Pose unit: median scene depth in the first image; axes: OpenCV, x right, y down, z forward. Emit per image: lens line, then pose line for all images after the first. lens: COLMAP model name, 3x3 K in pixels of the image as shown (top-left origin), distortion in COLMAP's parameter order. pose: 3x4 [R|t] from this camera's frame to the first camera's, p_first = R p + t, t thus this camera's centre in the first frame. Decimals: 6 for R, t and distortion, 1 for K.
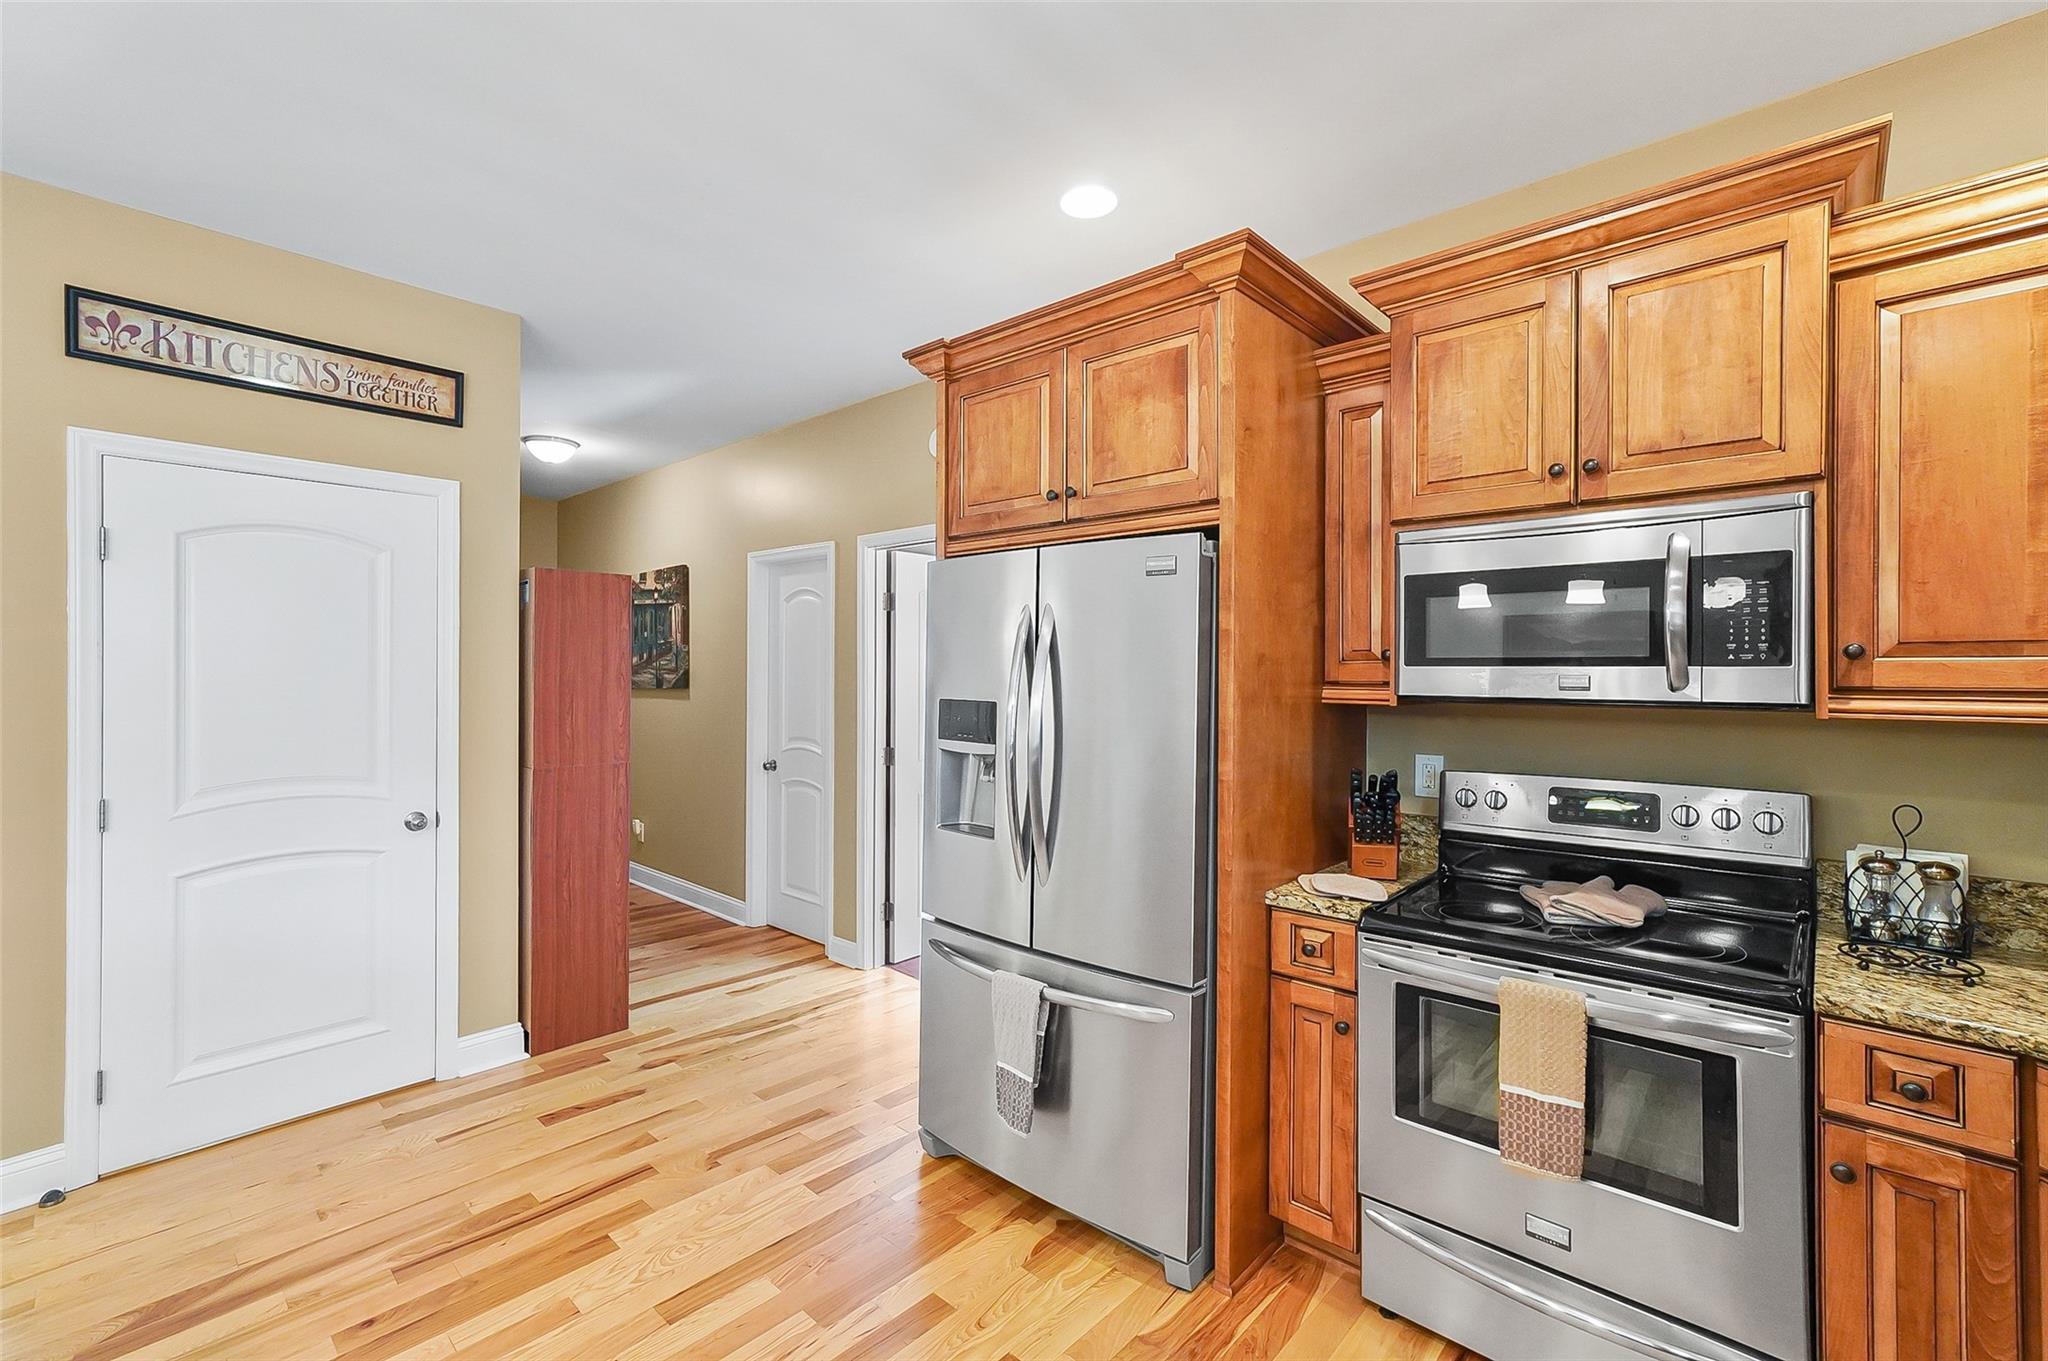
lens RADIAL K [[889.7, 0, 994.4], [0, 889.7, 674.7], [0, 0, 1]] dist [-0.013678, 0.008320]
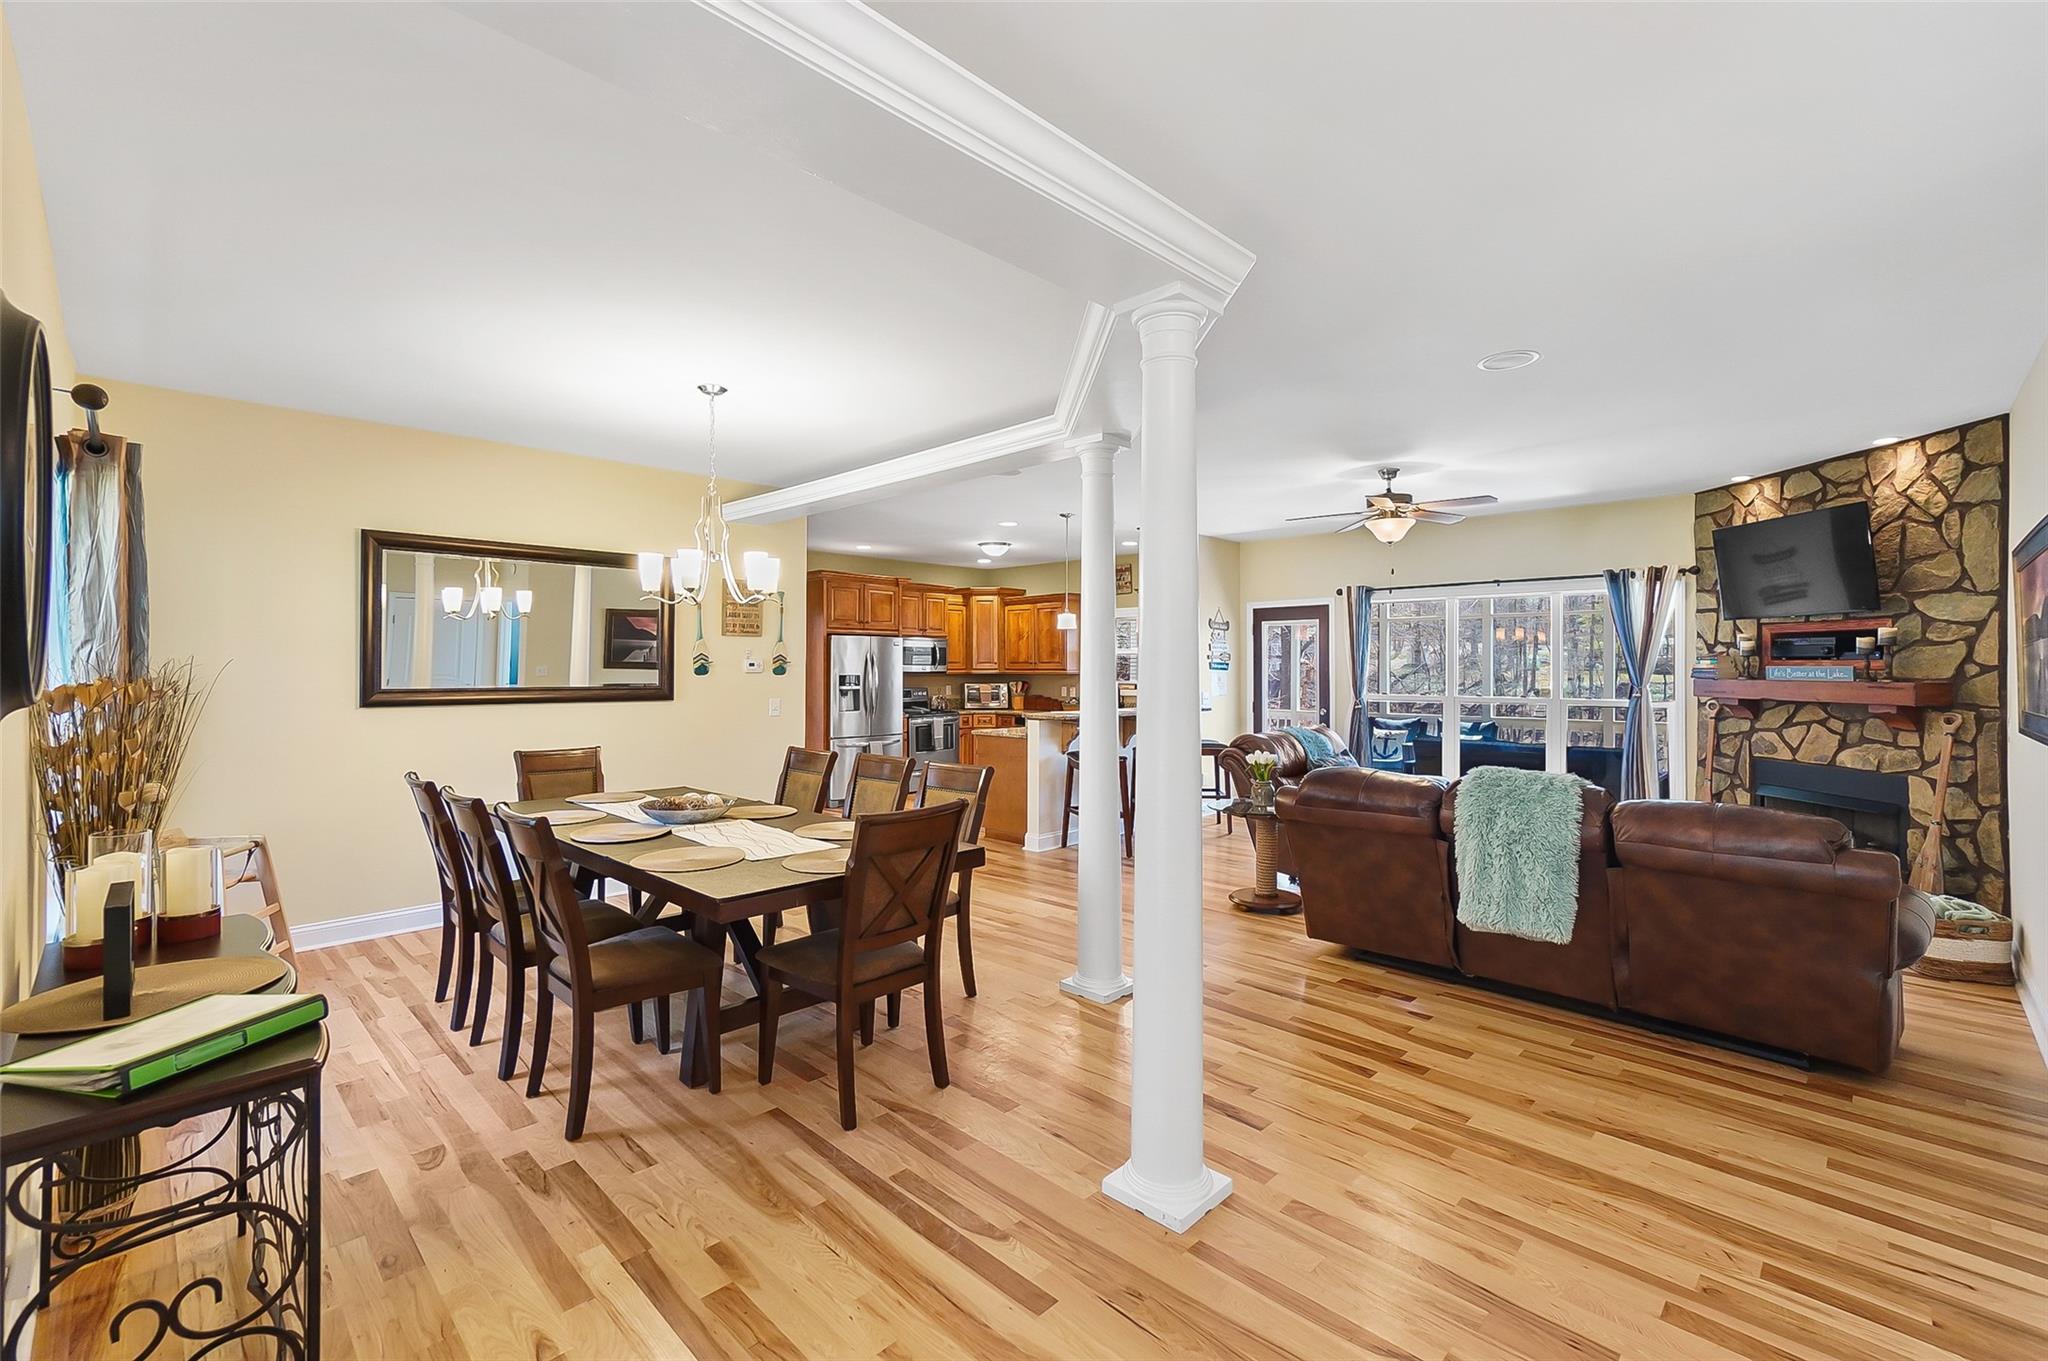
lens RADIAL K [[880.2, 0, 1014.0], [0, 880.2, 664.7], [0, 0, 1]] dist [-0.001674, 0.003971]
pose [[0.026837, -0.000973, 0.999639, -3.739493], [0.005428, 0.999985, 0.000827, -0.013088], [-0.999625, 0.005404, 0.026842, 0.231420]]
